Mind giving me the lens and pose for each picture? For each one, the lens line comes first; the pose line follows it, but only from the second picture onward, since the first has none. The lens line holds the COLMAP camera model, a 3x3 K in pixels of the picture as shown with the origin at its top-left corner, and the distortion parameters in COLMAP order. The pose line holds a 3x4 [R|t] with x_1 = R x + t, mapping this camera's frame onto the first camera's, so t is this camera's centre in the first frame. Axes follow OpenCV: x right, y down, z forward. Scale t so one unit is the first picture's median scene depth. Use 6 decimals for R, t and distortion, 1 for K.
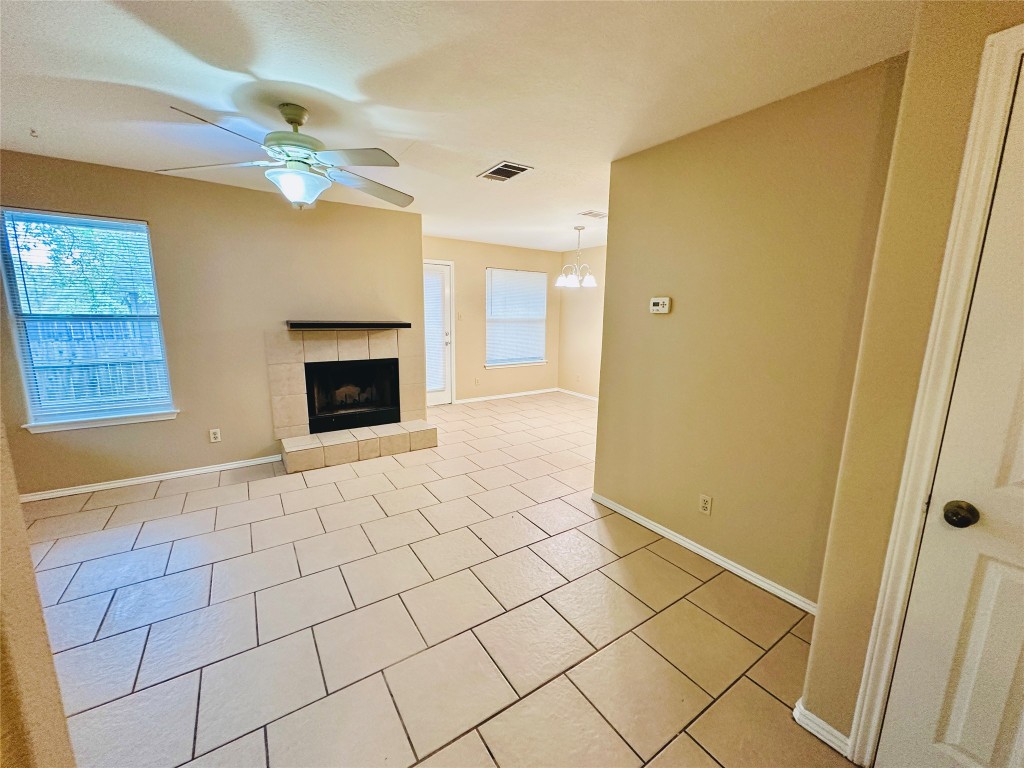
lens RADIAL K [[407.4, 0, 509.8], [0, 407.4, 381.8], [0, 0, 1]] dist [0.000655, 0.001015]
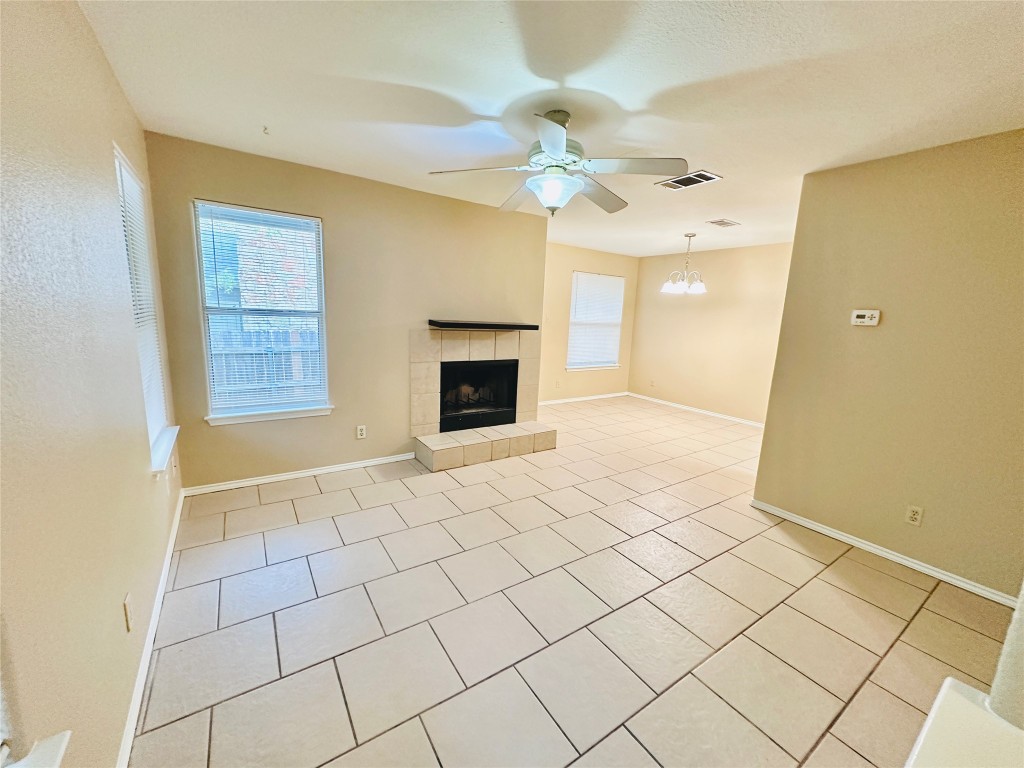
lens RADIAL K [[407.4, 0, 510.8], [0, 407.4, 383.5], [0, 0, 1]] dist [0.000655, 0.001015]
pose [[0.999575, 0.028677, 0.005324, -0.342690], [-0.028692, 0.999585, 0.002637, -0.001219], [-0.005246, -0.002789, 0.999982, -0.007961]]
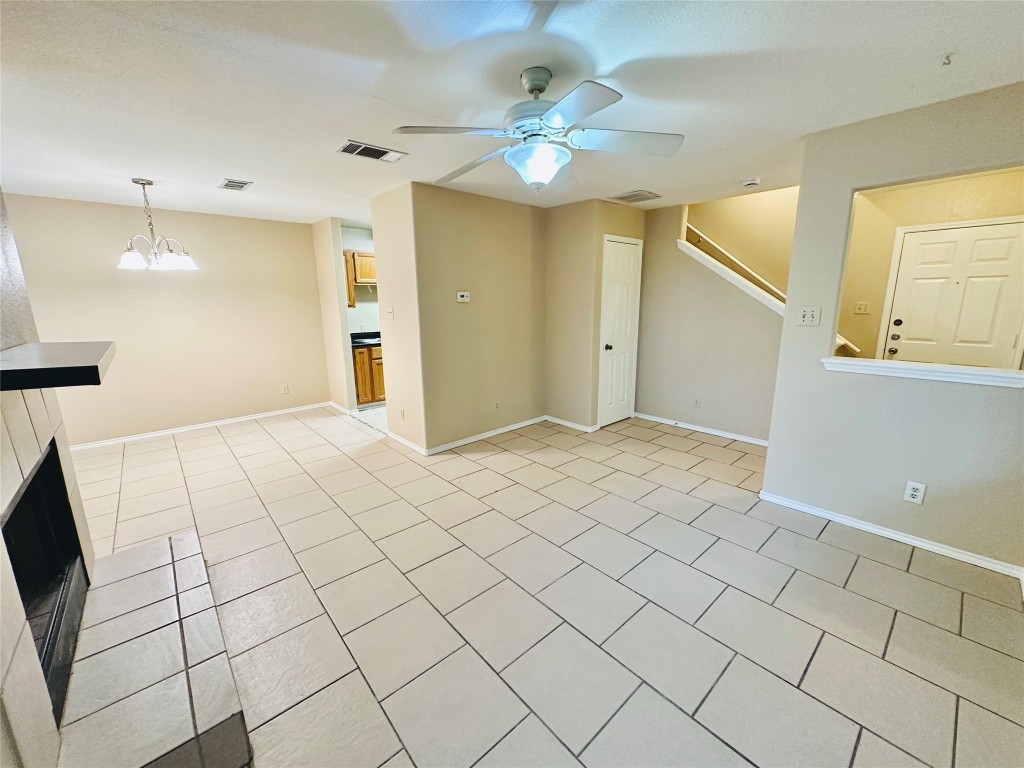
lens RADIAL K [[407.4, 0, 509.7], [0, 407.4, 378.9], [0, 0, 1]] dist [0.000655, 0.001015]
pose [[-0.133205, -0.207219, 0.969183, -0.810779], [0.181124, 0.956339, 0.229367, -0.141849], [-0.974398, 0.206095, -0.089857, 0.687117]]
